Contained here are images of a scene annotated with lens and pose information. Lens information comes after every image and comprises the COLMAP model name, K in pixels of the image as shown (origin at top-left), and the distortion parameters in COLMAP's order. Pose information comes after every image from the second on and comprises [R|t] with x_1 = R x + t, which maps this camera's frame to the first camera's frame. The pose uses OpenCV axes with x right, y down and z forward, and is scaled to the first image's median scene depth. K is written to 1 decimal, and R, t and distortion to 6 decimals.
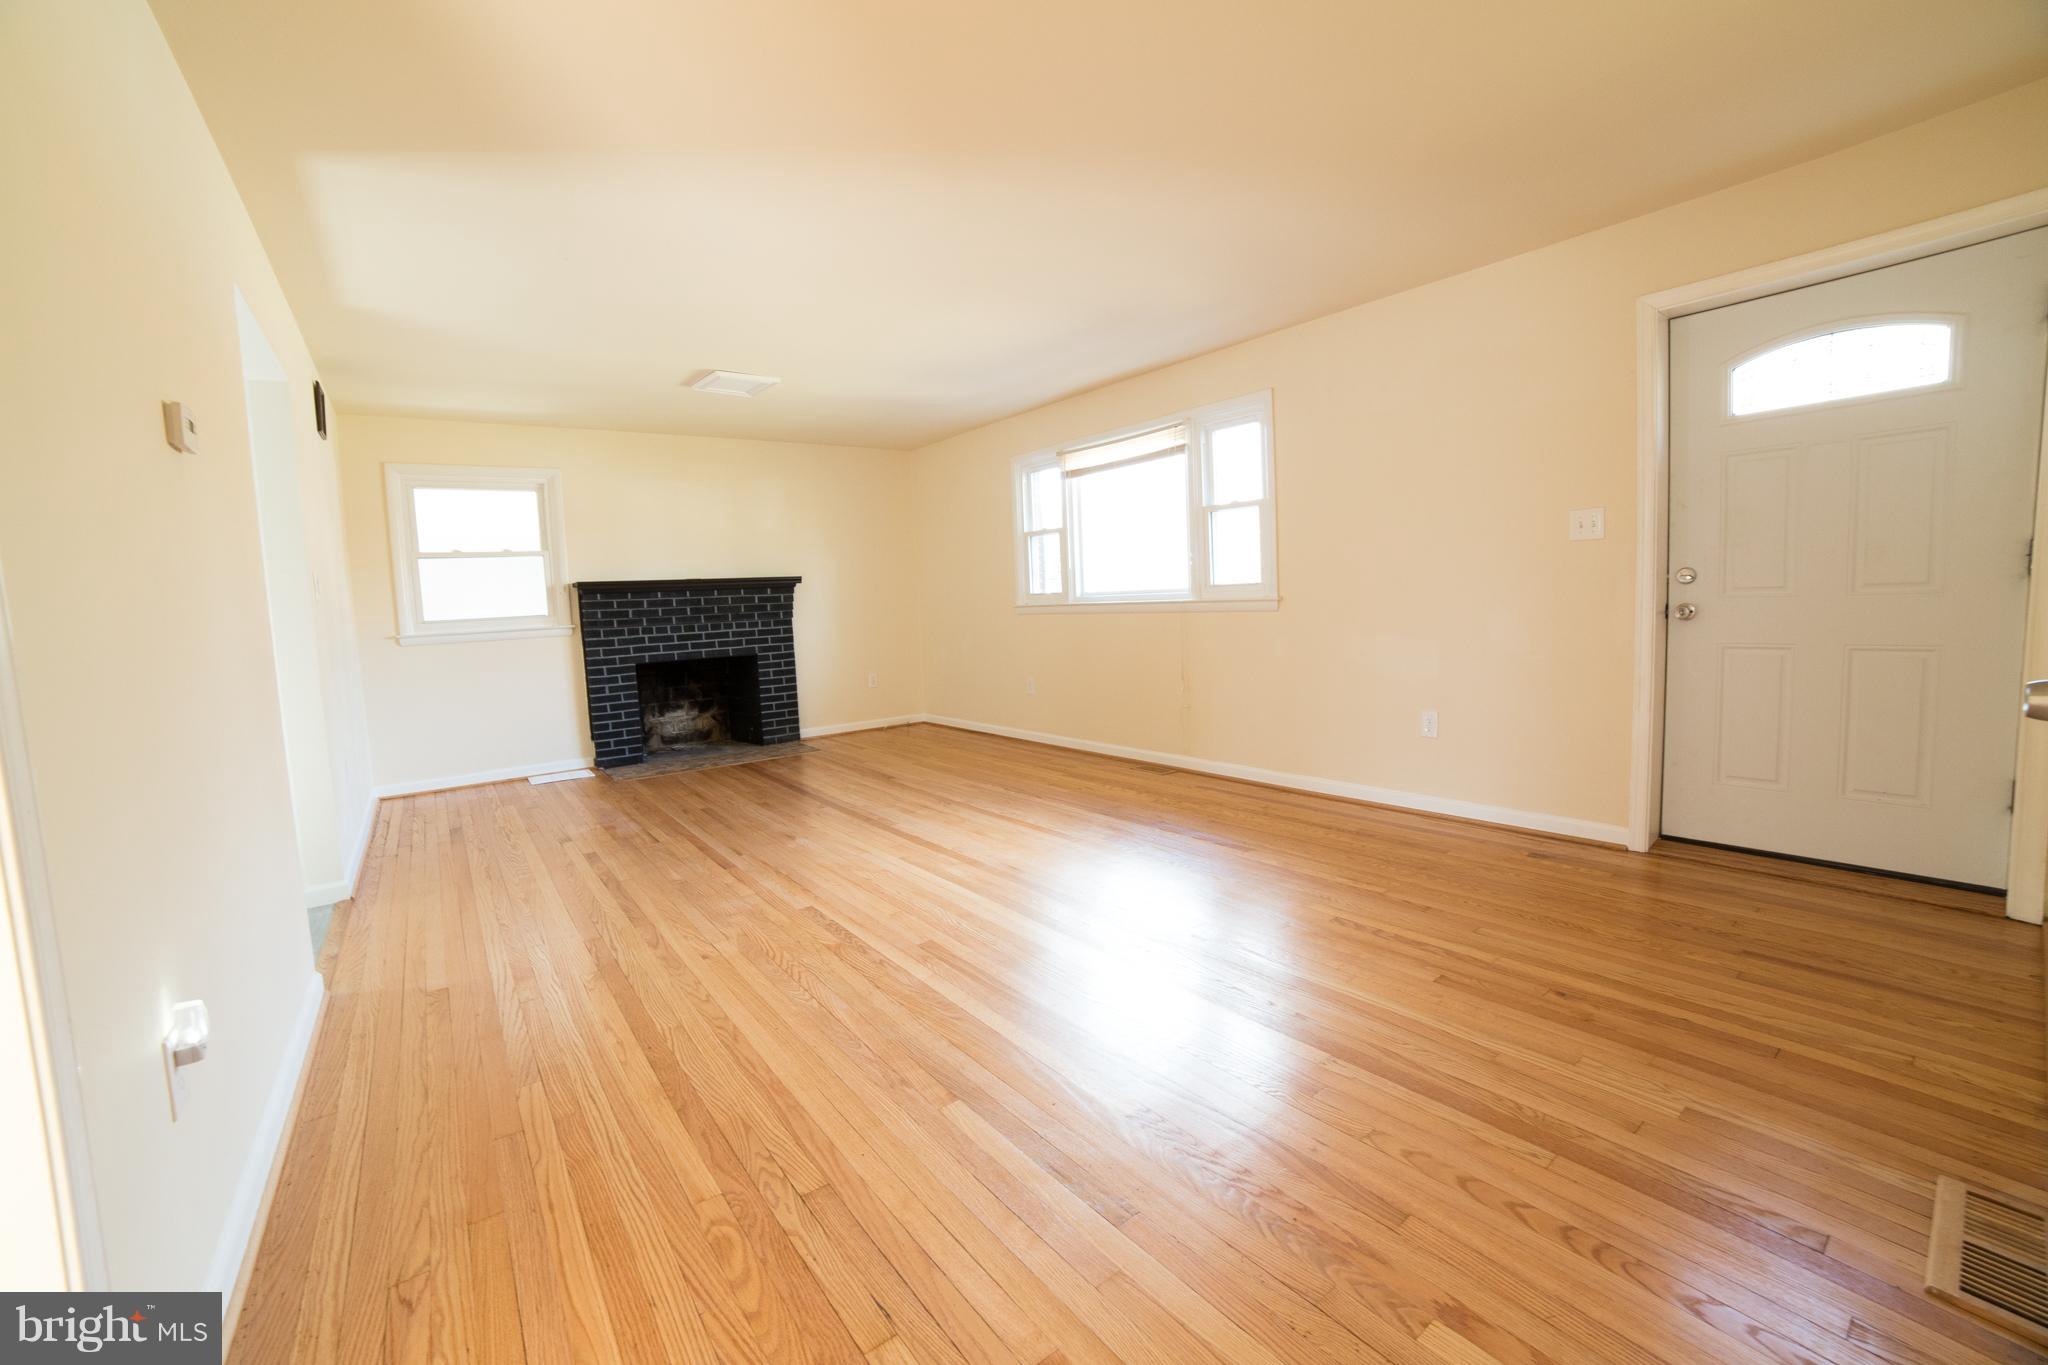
lens RADIAL K [[809.2, 0, 1028.5], [0, 809.2, 678.8], [0, 0, 1]] dist [-0.096775, 0.034506]
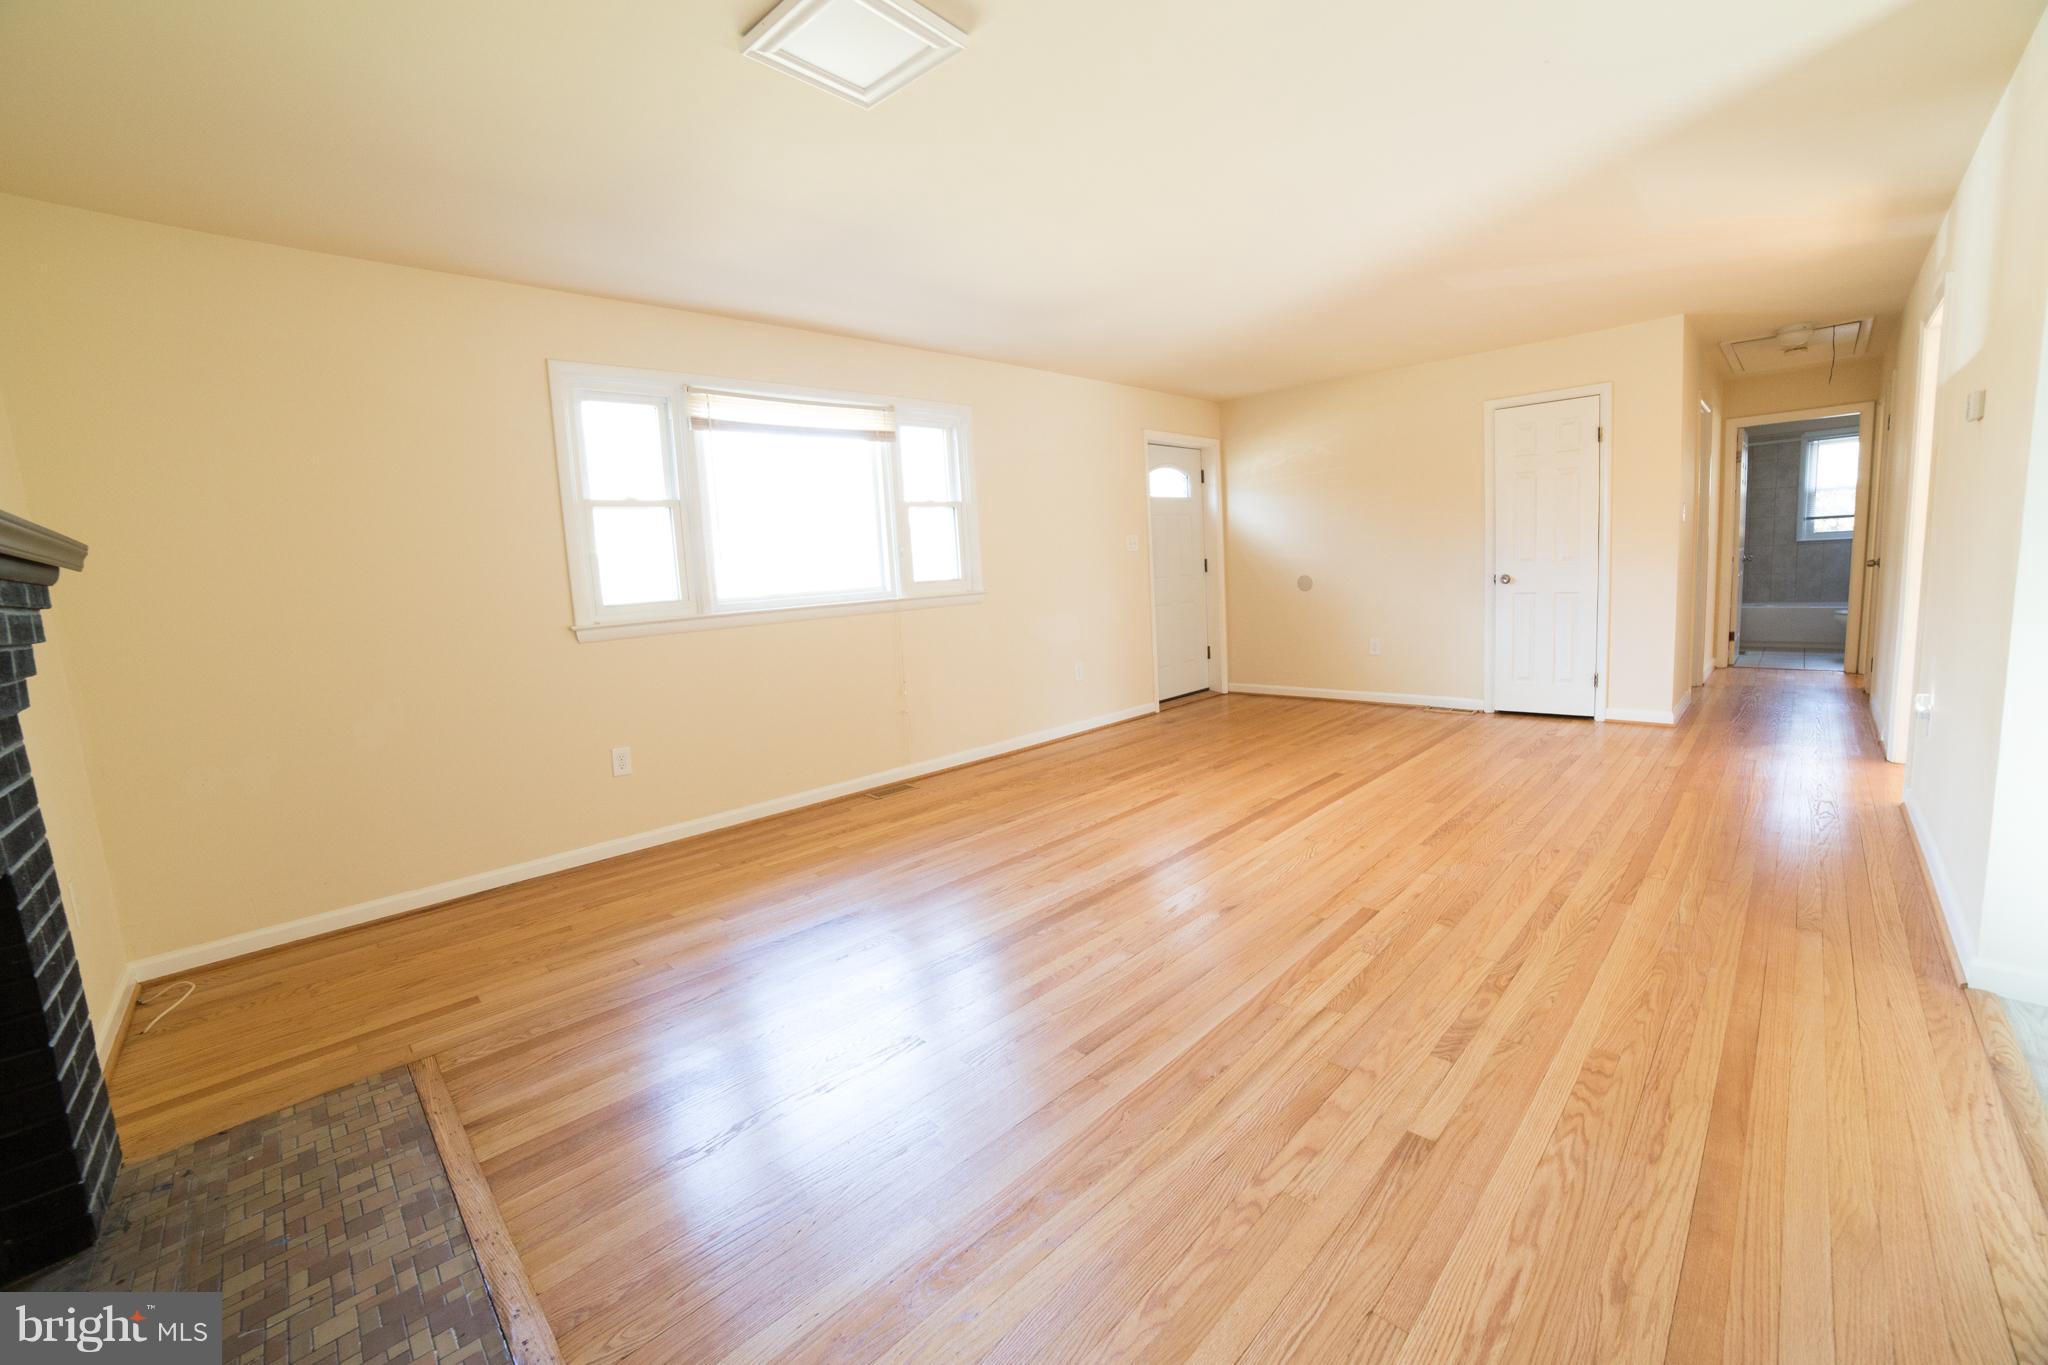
lens RADIAL K [[809.2, 0, 1028.5], [0, 809.2, 678.8], [0, 0, 1]] dist [-0.096775, 0.034506]
pose [[-0.115919, -0.085014, 0.989614, -0.625033], [0.163911, 0.981033, 0.103476, -0.064751], [-0.979641, 0.174203, -0.099786, 0.797308]]
